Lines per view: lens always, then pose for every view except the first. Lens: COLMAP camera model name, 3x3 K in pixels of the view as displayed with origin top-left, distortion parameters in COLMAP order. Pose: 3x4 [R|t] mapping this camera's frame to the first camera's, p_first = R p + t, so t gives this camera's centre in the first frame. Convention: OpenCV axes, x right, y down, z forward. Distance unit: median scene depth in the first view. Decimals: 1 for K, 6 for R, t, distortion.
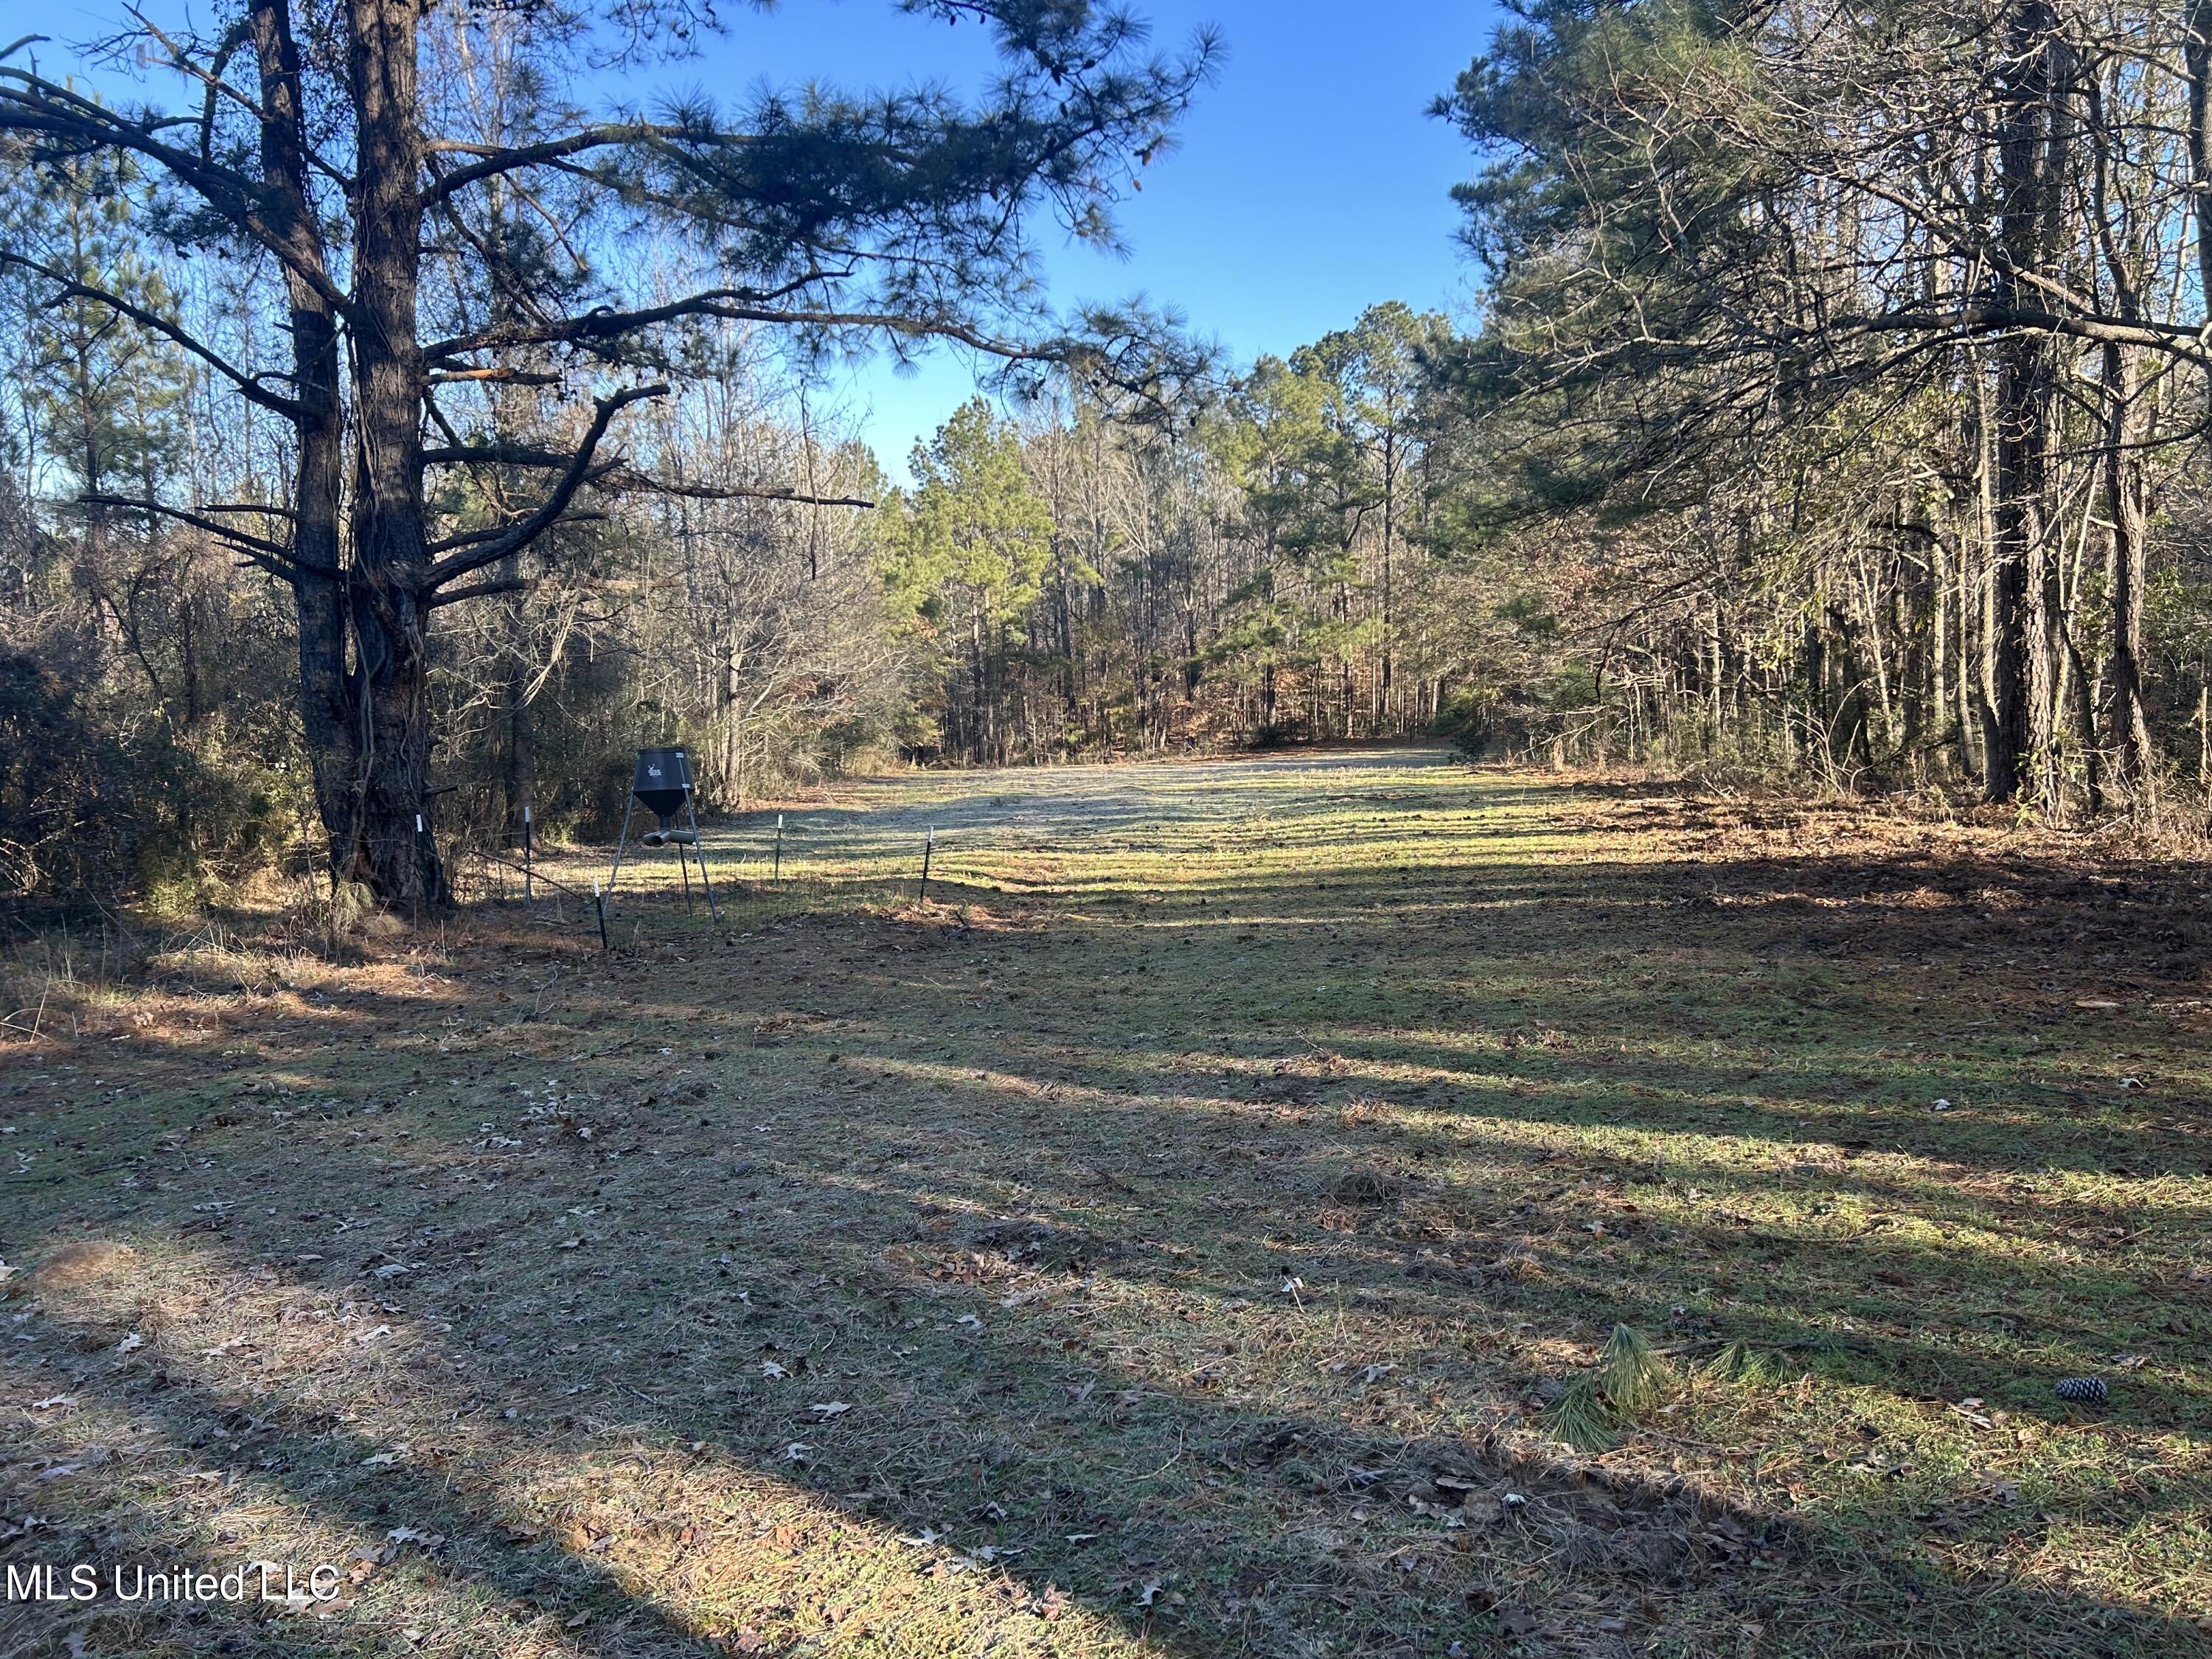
lens RADIAL K [[1683.1, 0, 1105.1], [0, 1683.1, 834.3], [0, 0, 1]] dist [0.012026, -0.000239]
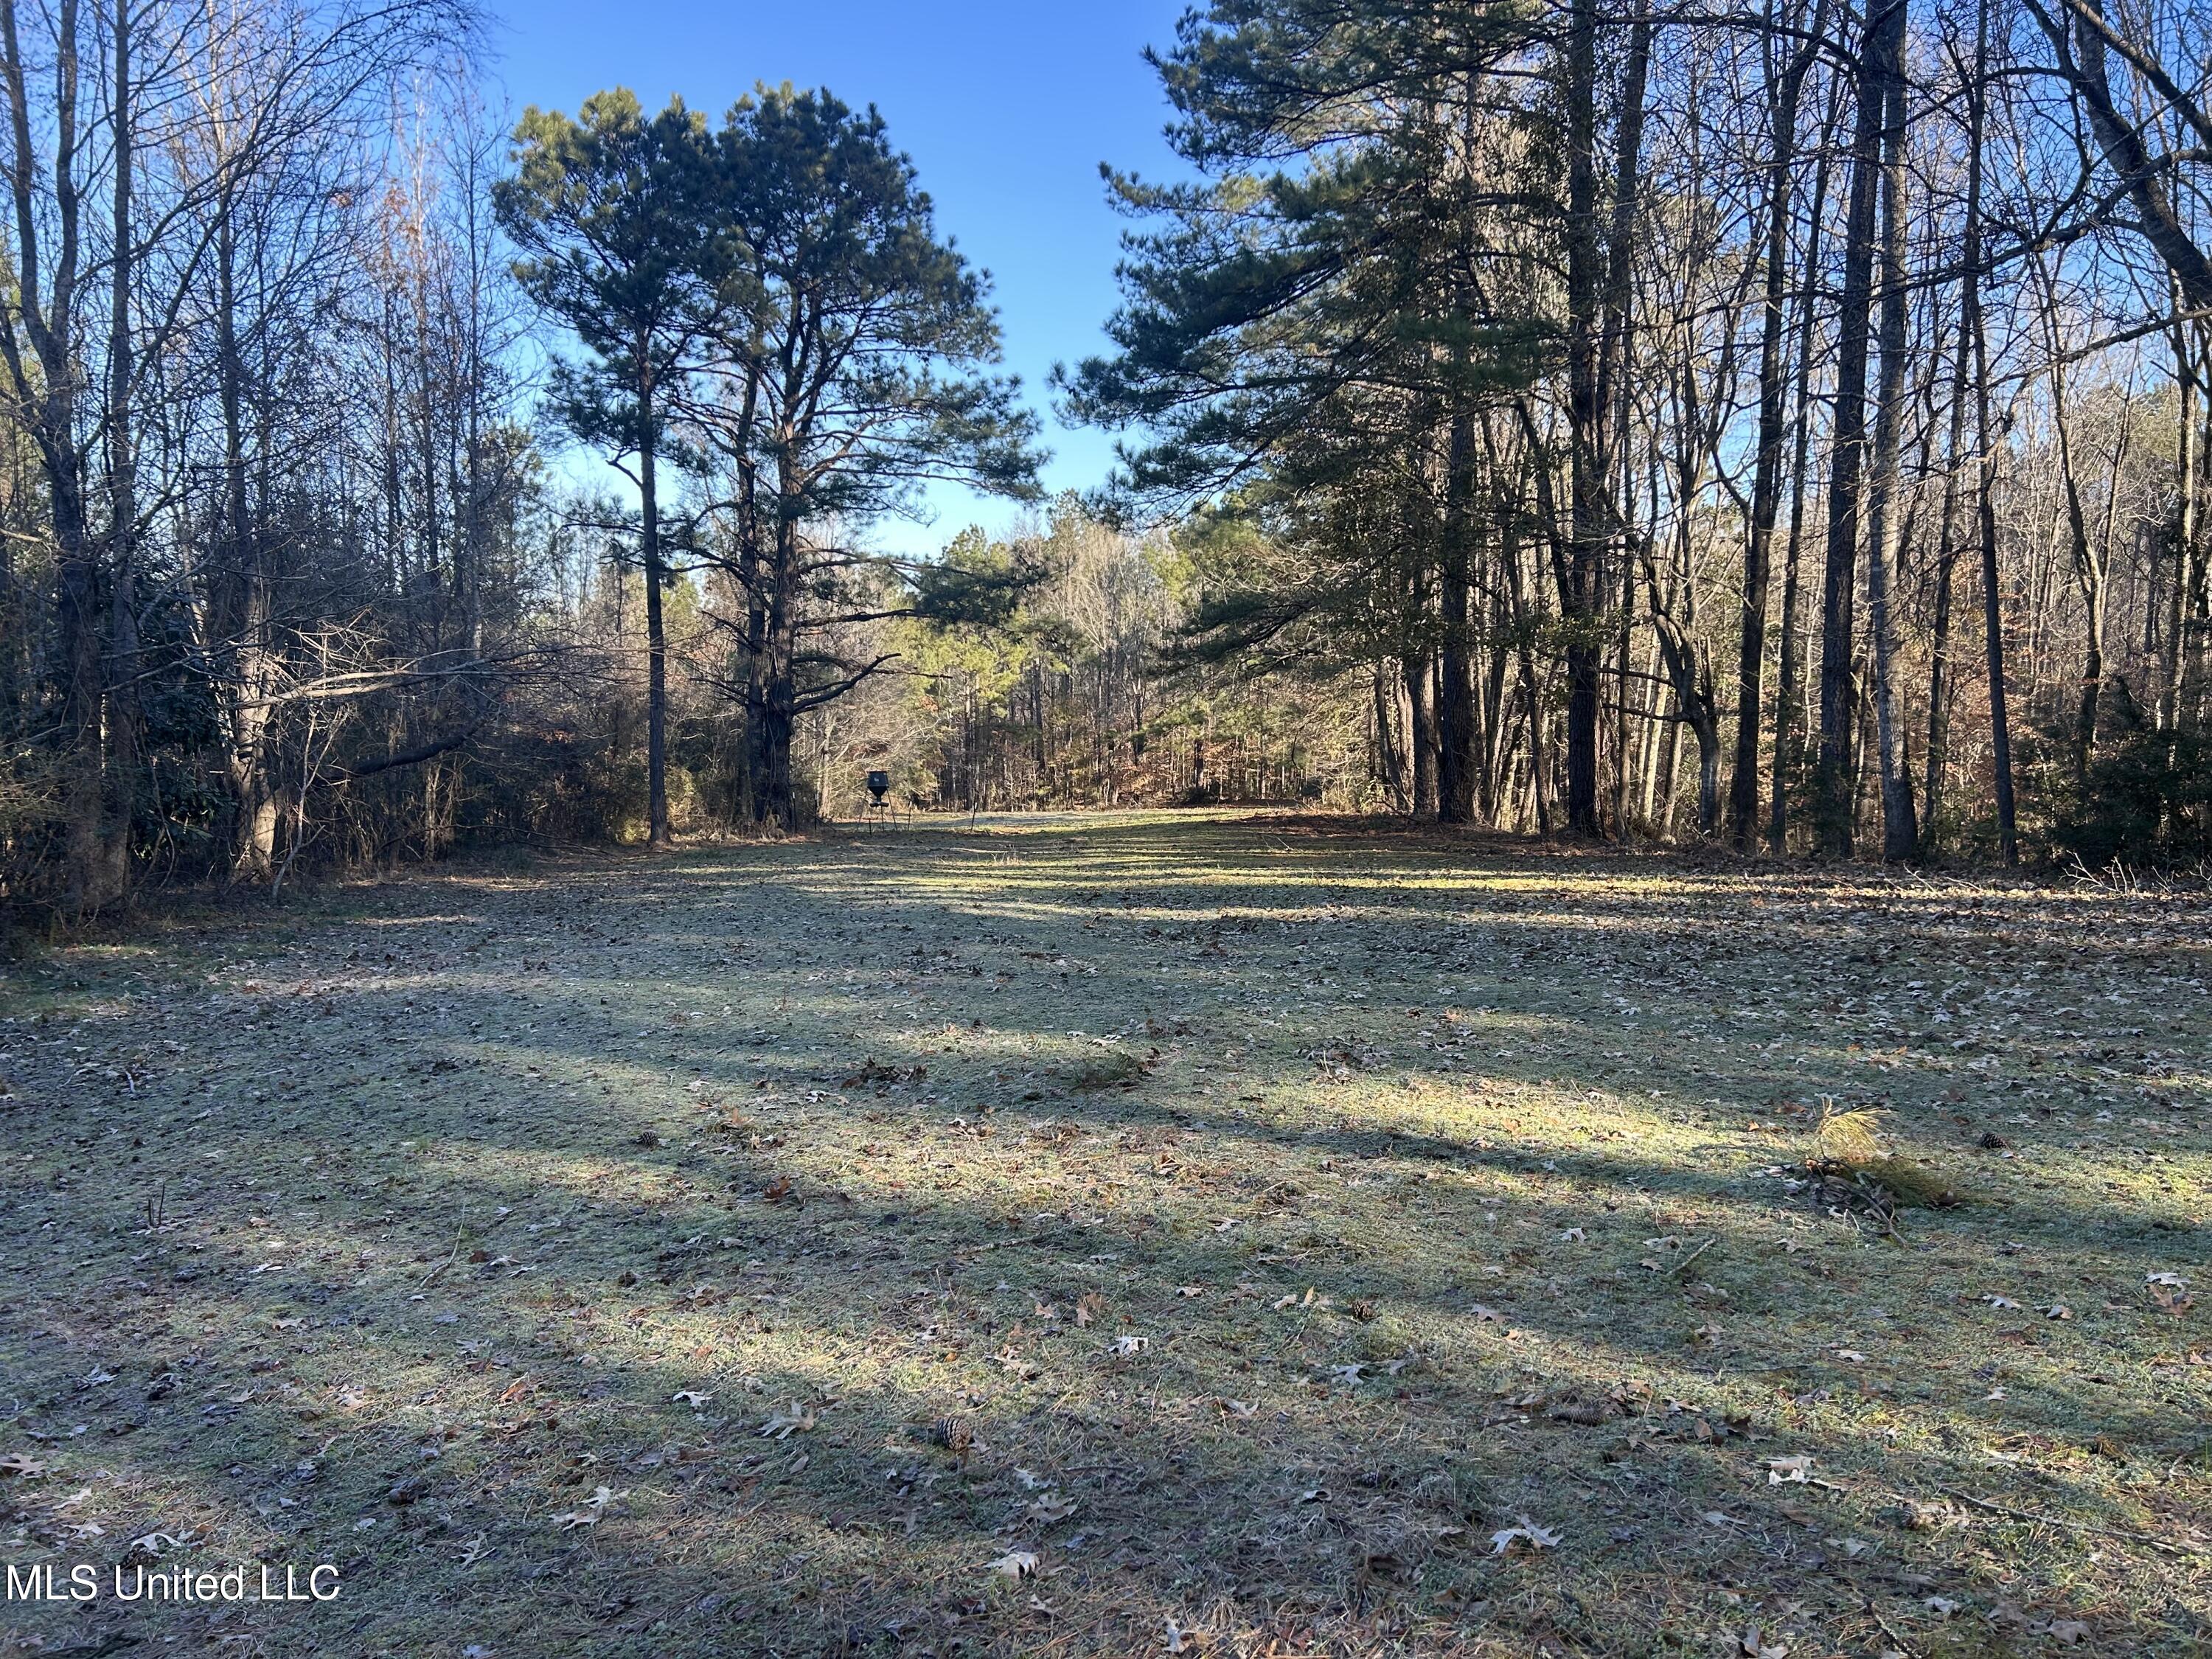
lens RADIAL K [[1683.1, 0, 1099.8], [0, 1683.1, 842.4], [0, 0, 1]] dist [0.012026, -0.000239]
pose [[0.999592, 0.026009, 0.011778, 0.010444], [-0.025588, 0.999074, -0.034591, 0.023249], [-0.012667, 0.034276, 0.999332, -0.264678]]
